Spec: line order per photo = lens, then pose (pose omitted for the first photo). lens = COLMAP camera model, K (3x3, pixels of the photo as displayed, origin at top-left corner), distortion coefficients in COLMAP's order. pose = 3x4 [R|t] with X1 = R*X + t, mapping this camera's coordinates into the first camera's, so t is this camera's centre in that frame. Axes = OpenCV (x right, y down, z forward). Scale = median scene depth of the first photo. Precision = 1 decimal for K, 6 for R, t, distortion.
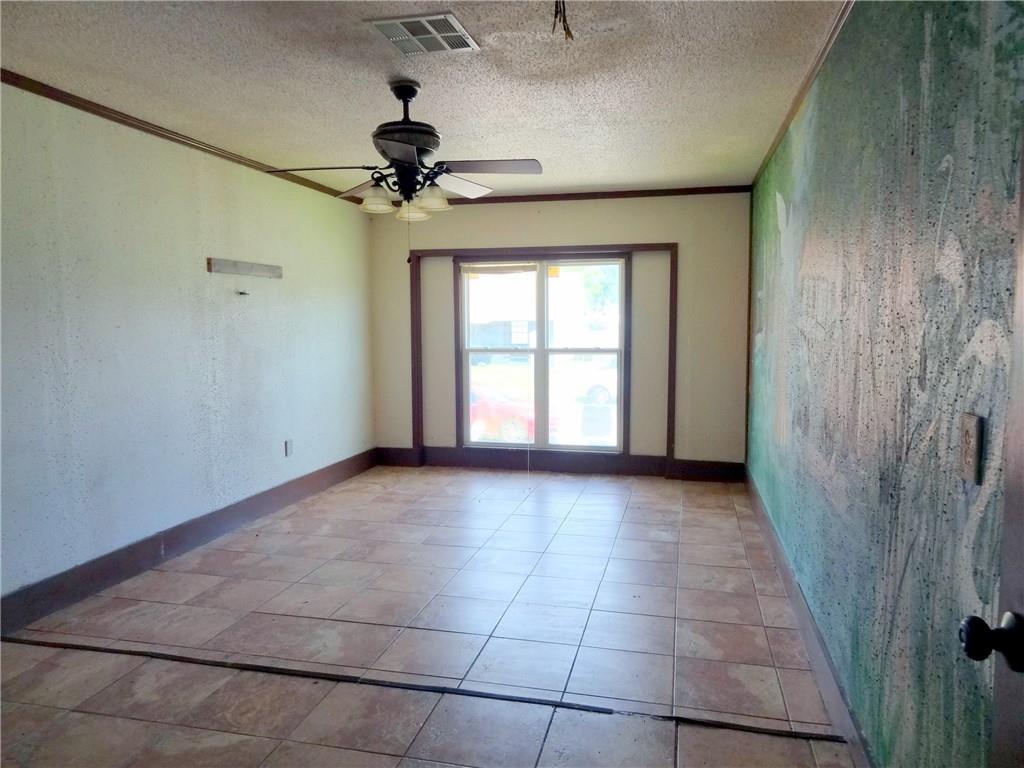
lens RADIAL K [[716.5, 0, 512.0], [0, 716.5, 384.0], [0, 0, 1]] dist [0.003574, 0.004430]
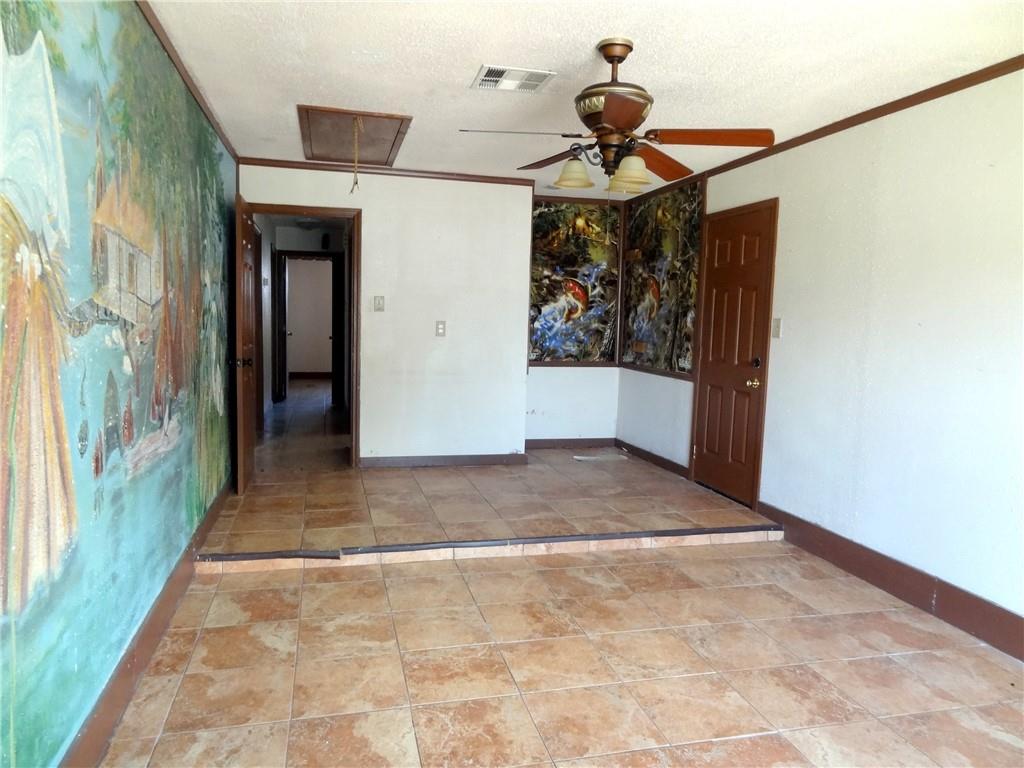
lens RADIAL K [[716.5, 0, 512.0], [0, 716.5, 384.0], [0, 0, 1]] dist [0.003574, 0.004430]
pose [[-0.881439, 0.022648, -0.471755, 0.377155], [-0.068276, 0.982248, 0.174723, -0.142399], [0.467337, 0.186217, -0.864245, 1.709174]]
